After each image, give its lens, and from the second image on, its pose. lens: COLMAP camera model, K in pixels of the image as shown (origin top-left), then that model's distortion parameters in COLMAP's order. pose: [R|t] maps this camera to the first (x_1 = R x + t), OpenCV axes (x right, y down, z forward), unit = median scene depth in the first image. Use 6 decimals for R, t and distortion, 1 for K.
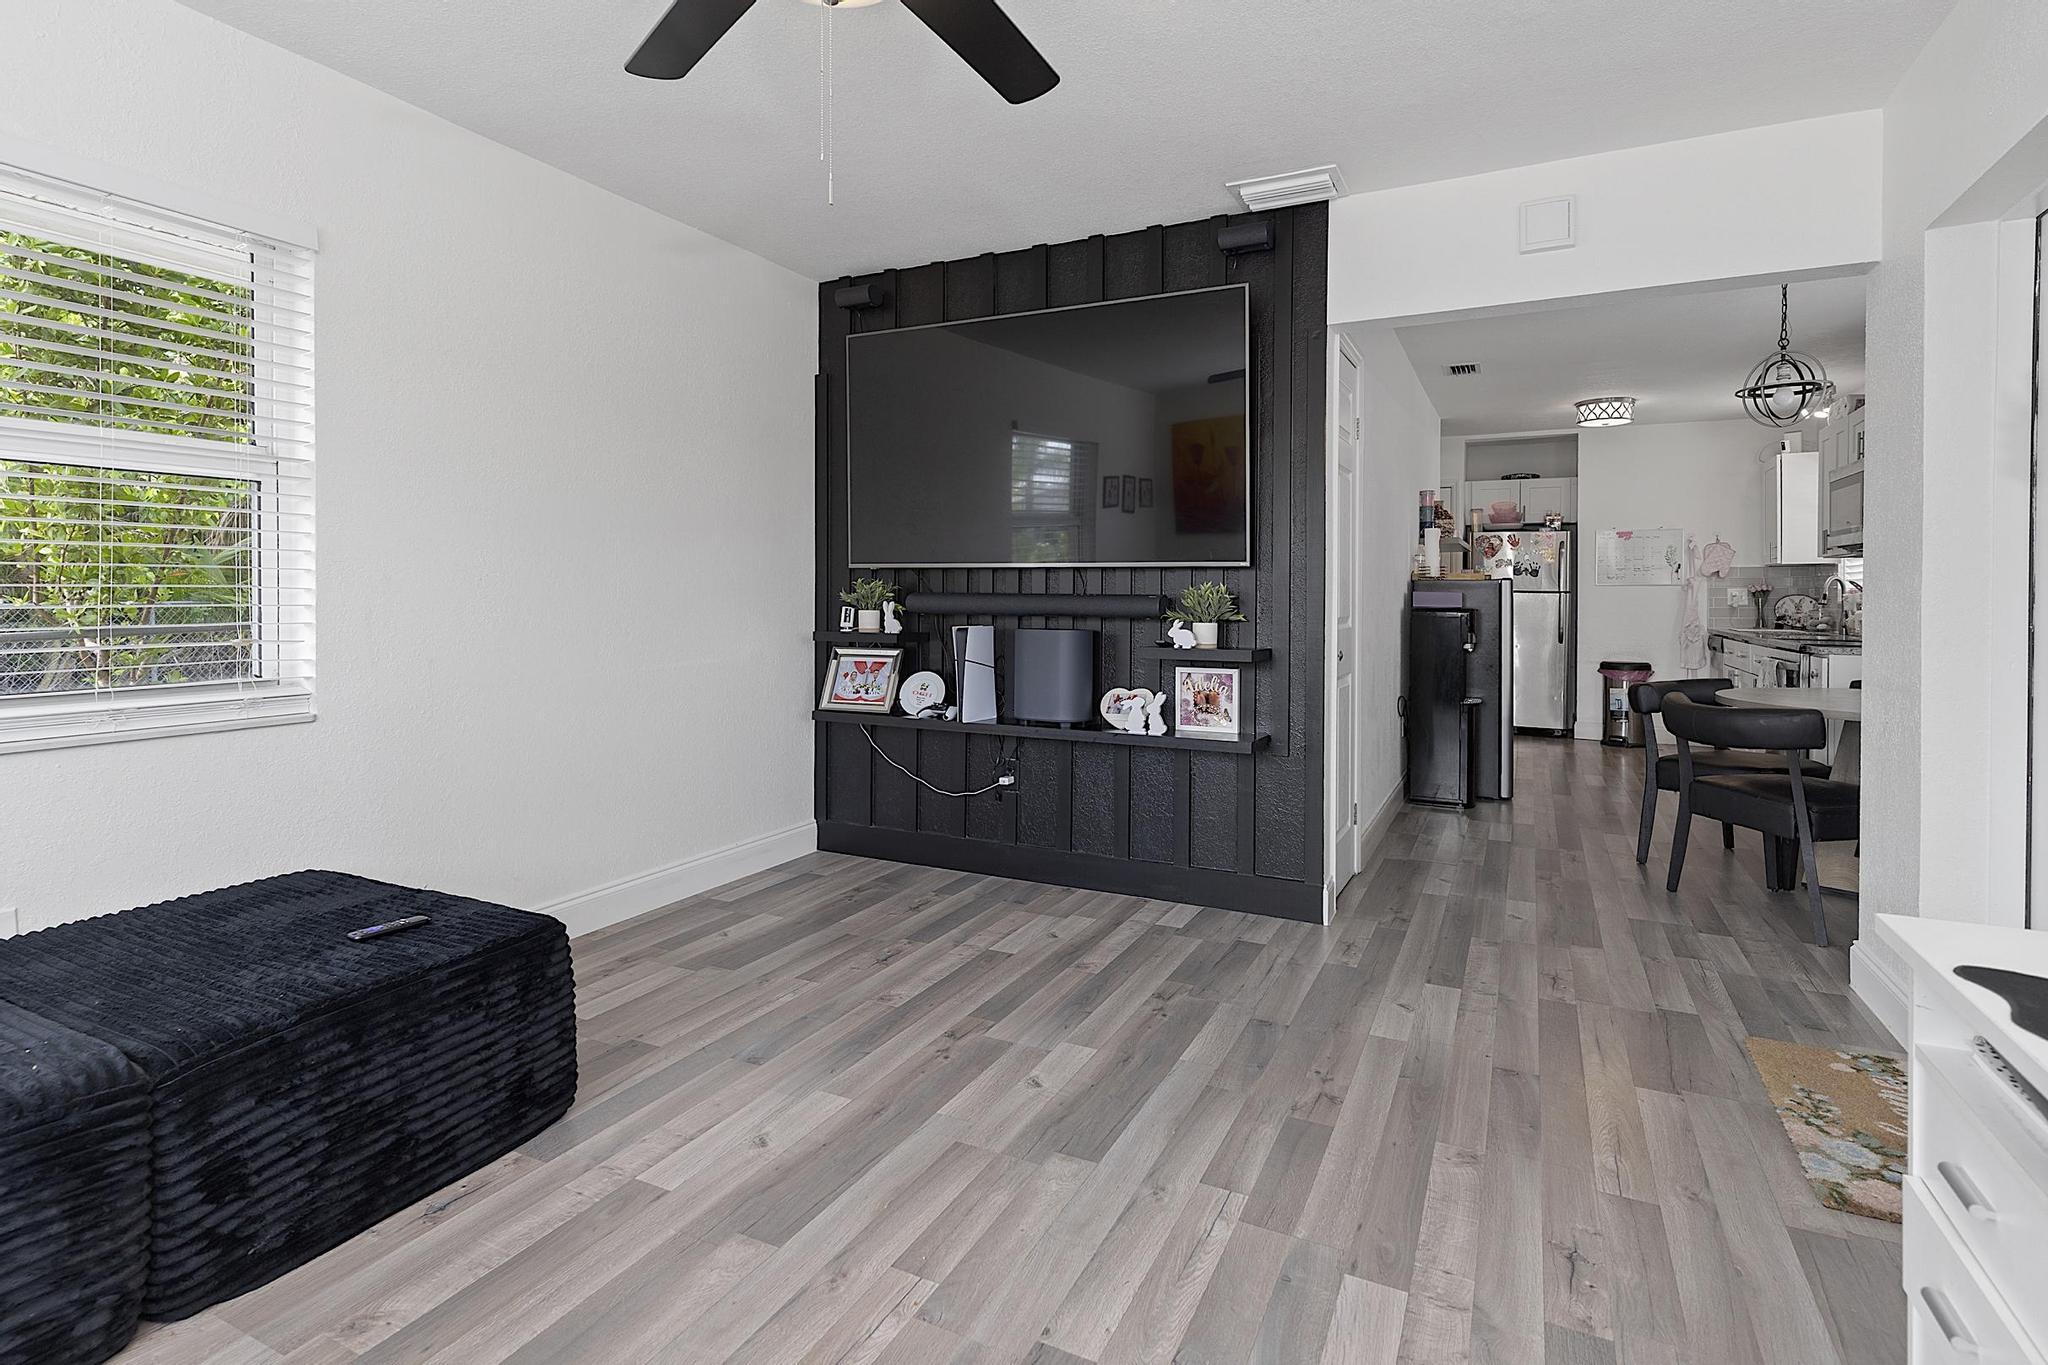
lens RADIAL K [[1029.1, 0, 1011.6], [0, 1029.1, 593.0], [0, 0, 1]] dist [0.003135, 0.000312]
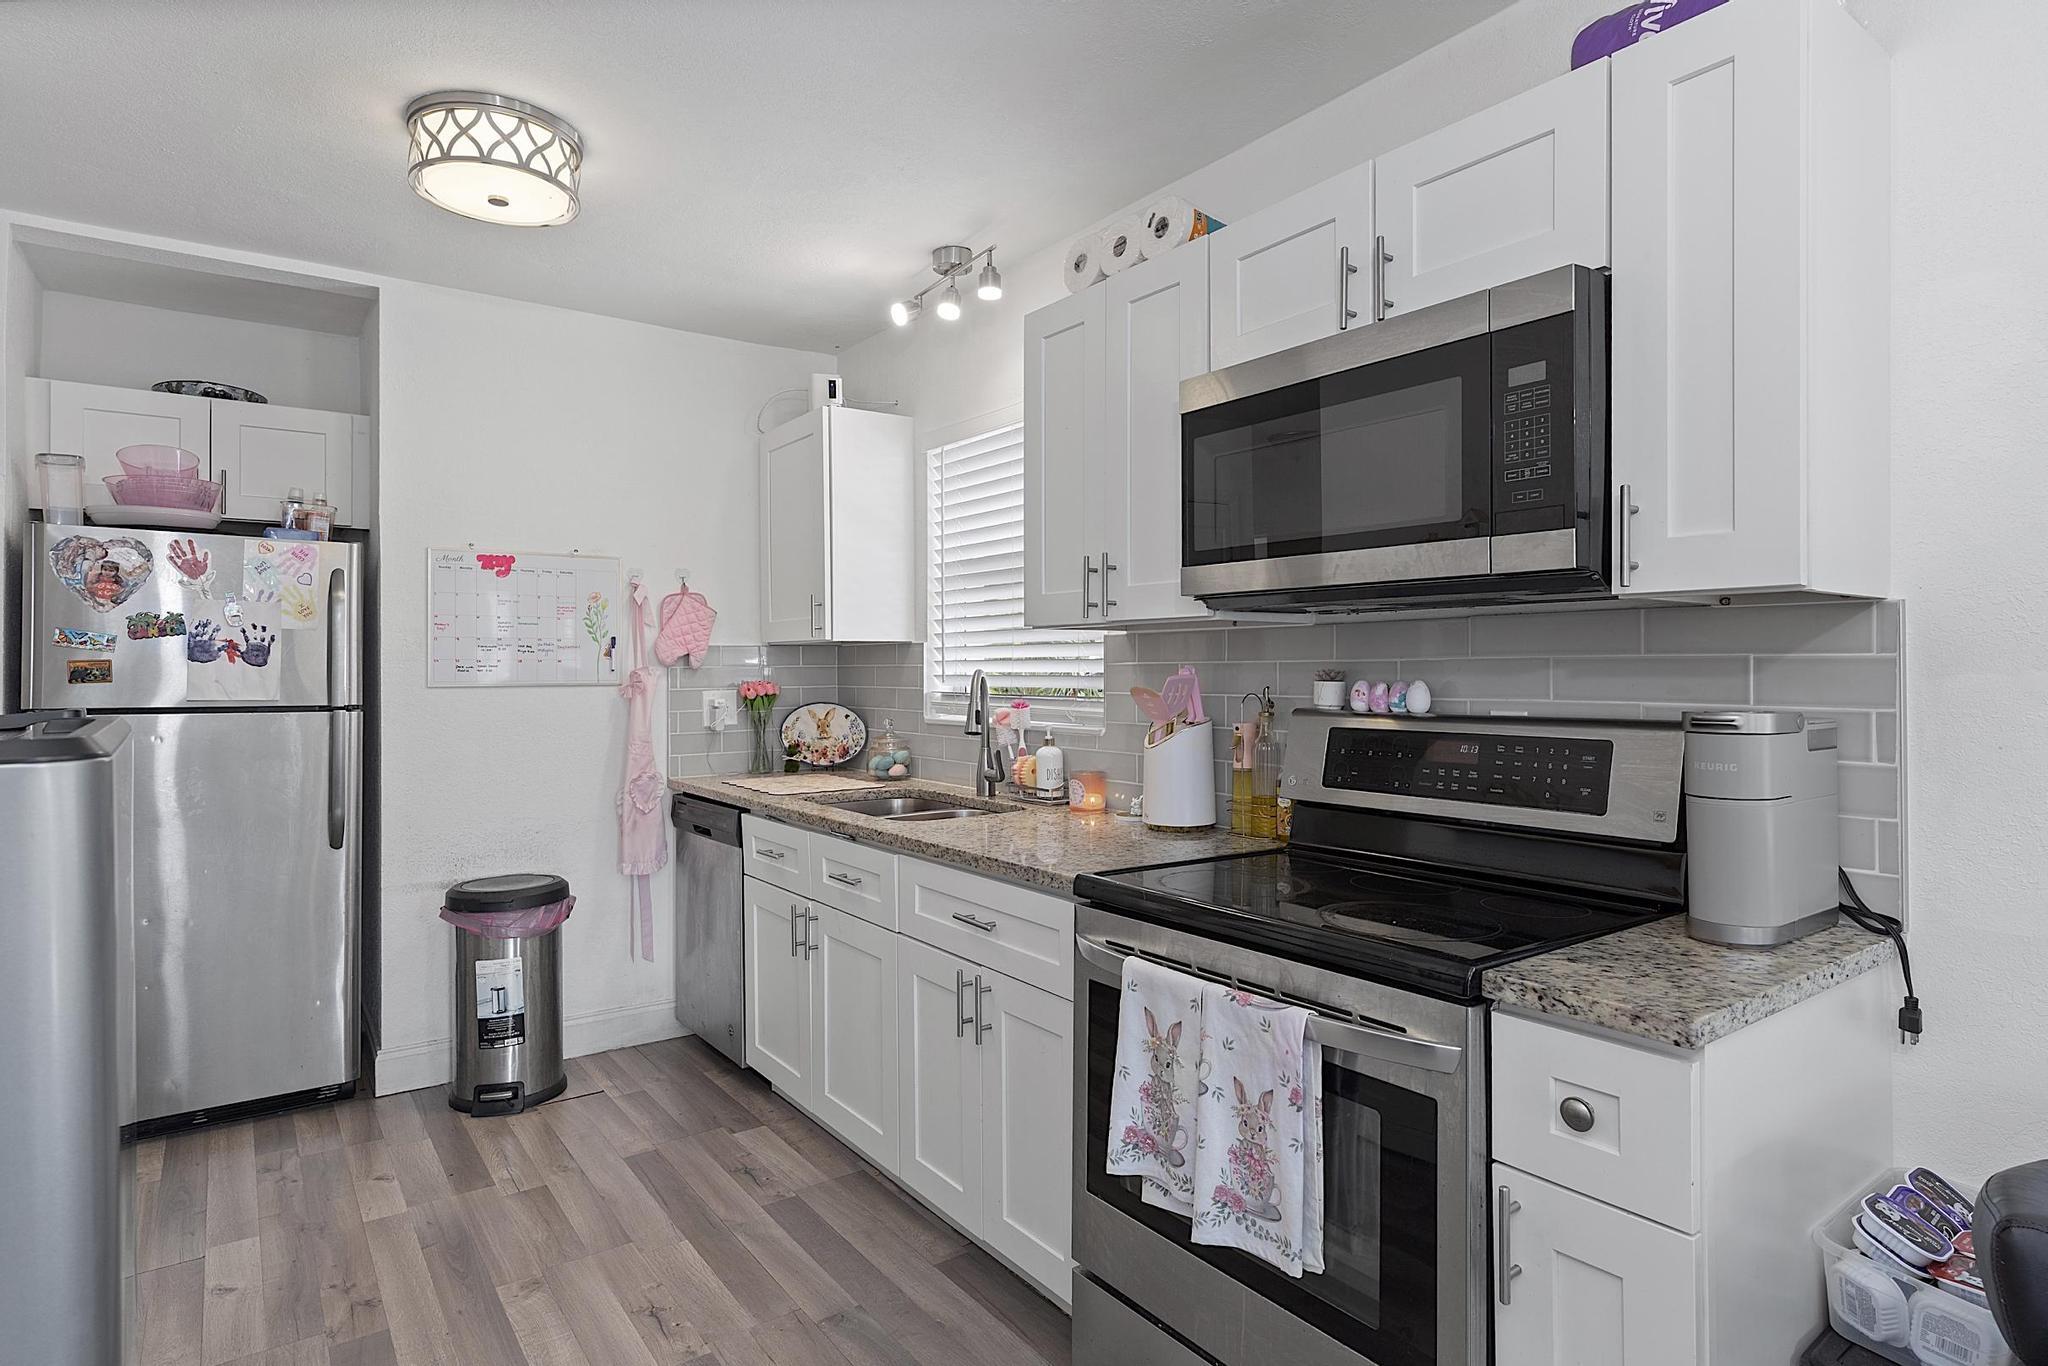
lens RADIAL K [[1127.7, 0, 1050.1], [0, 1127.7, 668.0], [0, 0, 1]] dist [-0.003074, -0.001324]
pose [[0.457874, -0.005835, 0.888998, 0.642098], [0.006160, 0.999975, 0.003391, -0.032563], [-0.888996, 0.003923, 0.457898, 1.290694]]
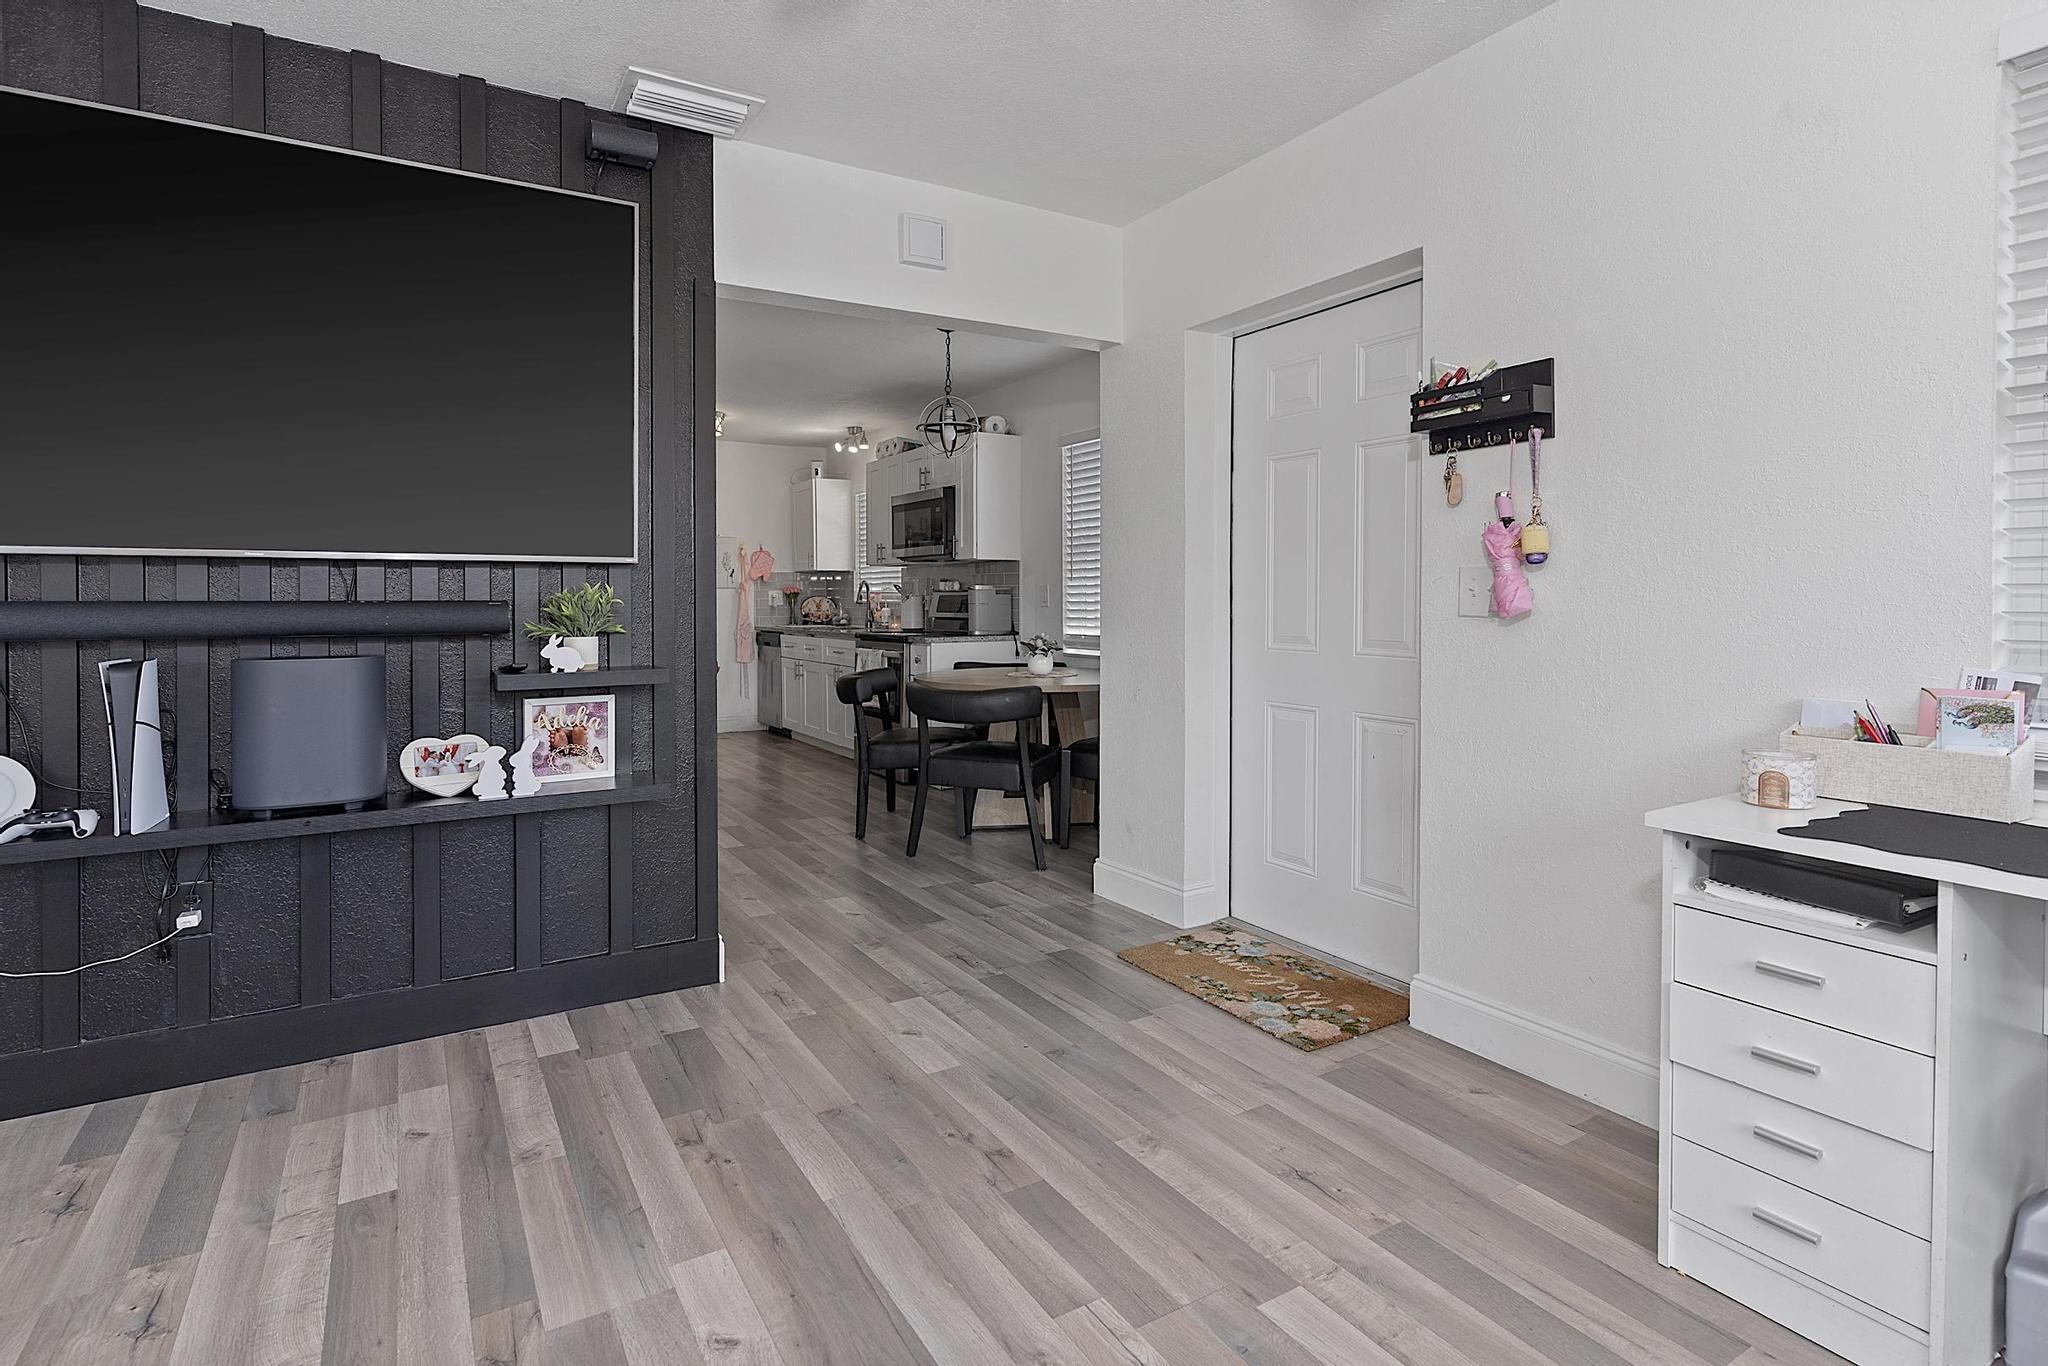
lens RADIAL K [[1026.8, 0, 1030.7], [0, 1026.8, 609.6], [0, 0, 1]] dist [-0.001054, -0.000876]
pose [[0.527084, -0.017022, 0.849642, -0.261329], [0.005600, 0.999847, 0.016558, -0.001670], [-0.849794, -0.003969, 0.527099, 0.302522]]
